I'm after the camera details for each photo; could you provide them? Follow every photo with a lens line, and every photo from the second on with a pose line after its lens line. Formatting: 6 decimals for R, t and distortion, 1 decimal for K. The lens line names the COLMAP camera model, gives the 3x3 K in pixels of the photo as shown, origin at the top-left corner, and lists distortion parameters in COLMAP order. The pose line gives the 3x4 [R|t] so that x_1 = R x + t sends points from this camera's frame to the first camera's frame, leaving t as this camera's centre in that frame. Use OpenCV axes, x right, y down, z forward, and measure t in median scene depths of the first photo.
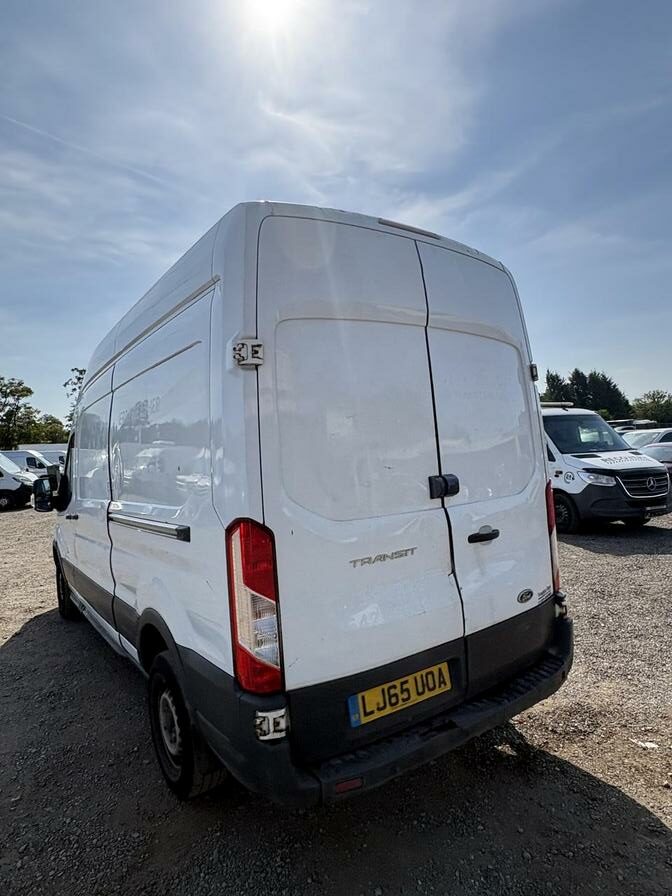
lens RADIAL K [[526.8, 0, 346.2], [0, 526.8, 451.2], [0, 0, 1]] dist [0.001319, 0.000342]
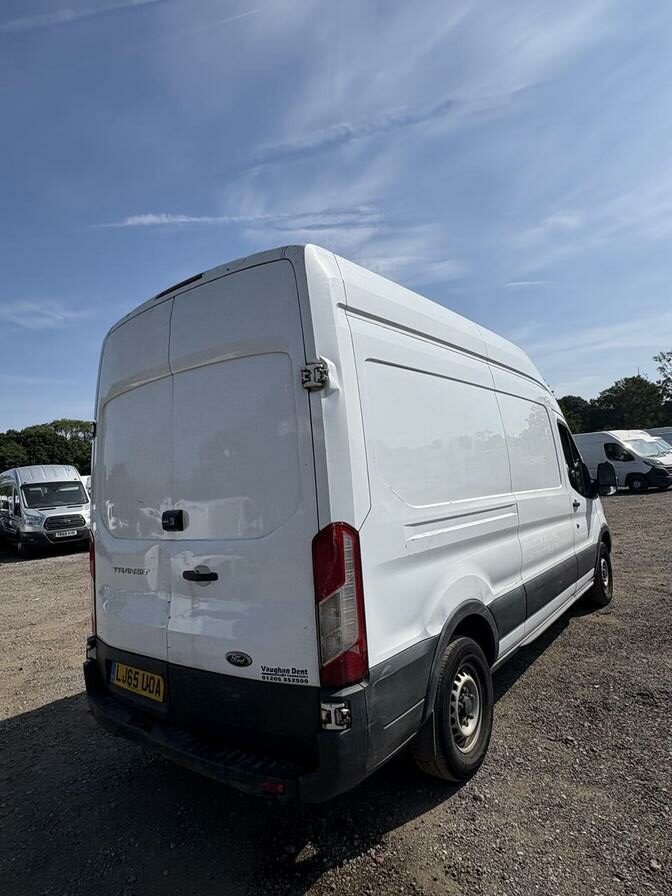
lens RADIAL K [[532.5, 0, 331.8], [0, 532.5, 449.0], [0, 0, 1]] dist [0.001569, -0.000041]
pose [[0.274687, -0.022758, -0.961264, 1.421345], [0.066359, 0.997785, -0.004660, -0.057643], [0.959241, -0.062509, 0.275588, 1.085109]]
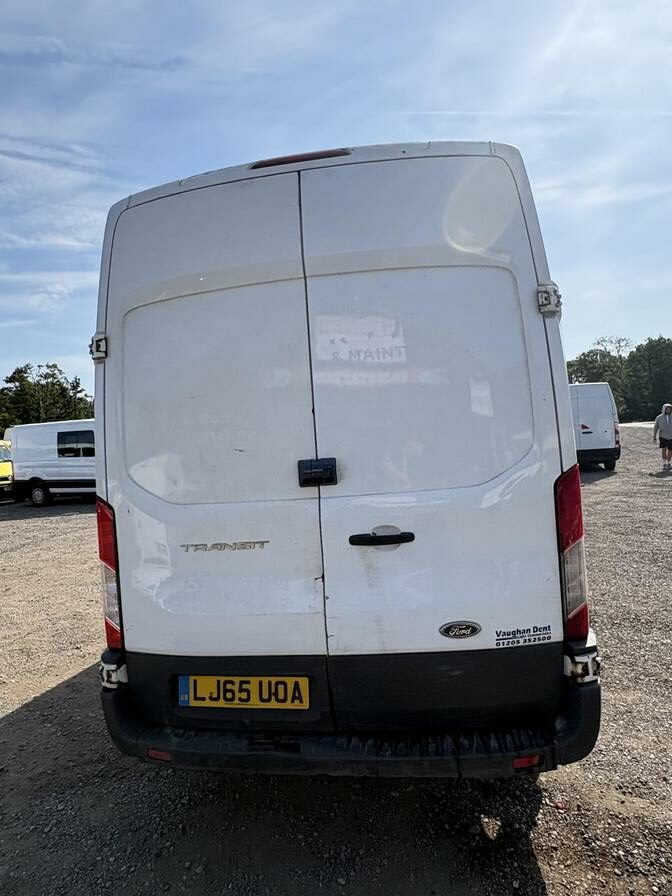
lens RADIAL K [[530.5, 0, 337.4], [0, 530.5, 457.0], [0, 0, 1]] dist [0.002665, -0.000491]
pose [[0.723181, 0.027950, -0.690093, 0.828623], [0.034560, 0.996465, 0.076576, -0.021401], [0.689794, -0.079228, 0.719658, 0.452000]]
